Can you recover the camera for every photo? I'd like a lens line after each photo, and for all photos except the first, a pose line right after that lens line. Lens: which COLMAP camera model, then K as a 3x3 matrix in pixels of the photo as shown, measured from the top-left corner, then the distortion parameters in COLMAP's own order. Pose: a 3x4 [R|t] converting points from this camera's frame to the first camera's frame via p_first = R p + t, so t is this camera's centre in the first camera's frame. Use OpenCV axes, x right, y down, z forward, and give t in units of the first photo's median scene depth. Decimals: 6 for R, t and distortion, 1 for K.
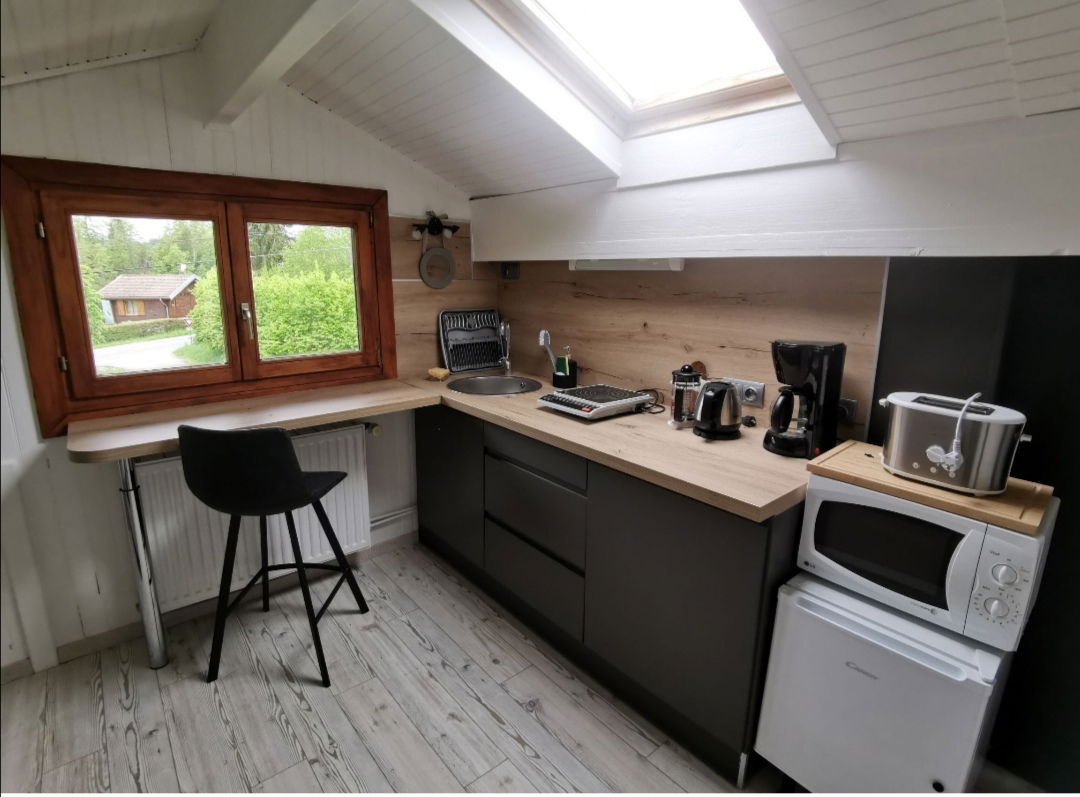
lens RADIAL K [[568.6, 0, 538.7], [0, 568.6, 397.5], [0, 0, 1]] dist [0.003724, 0.001947]
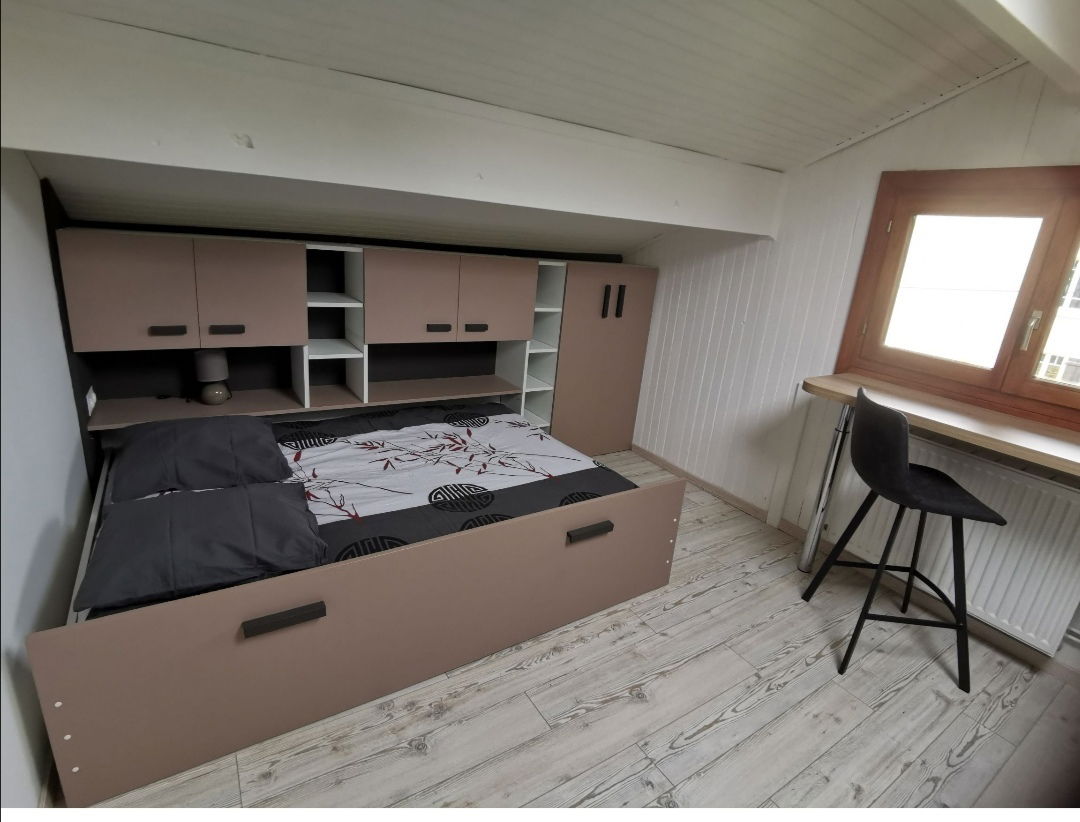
lens RADIAL K [[539.8, 0, 541.1], [0, 539.8, 410.9], [0, 0, 1]] dist [0.000990, 0.000525]
pose [[-0.097786, 0.298625, -0.949348, 0.467926], [-0.322002, 0.893115, 0.314103, -0.042400], [0.941676, 0.336406, 0.008824, 0.342297]]
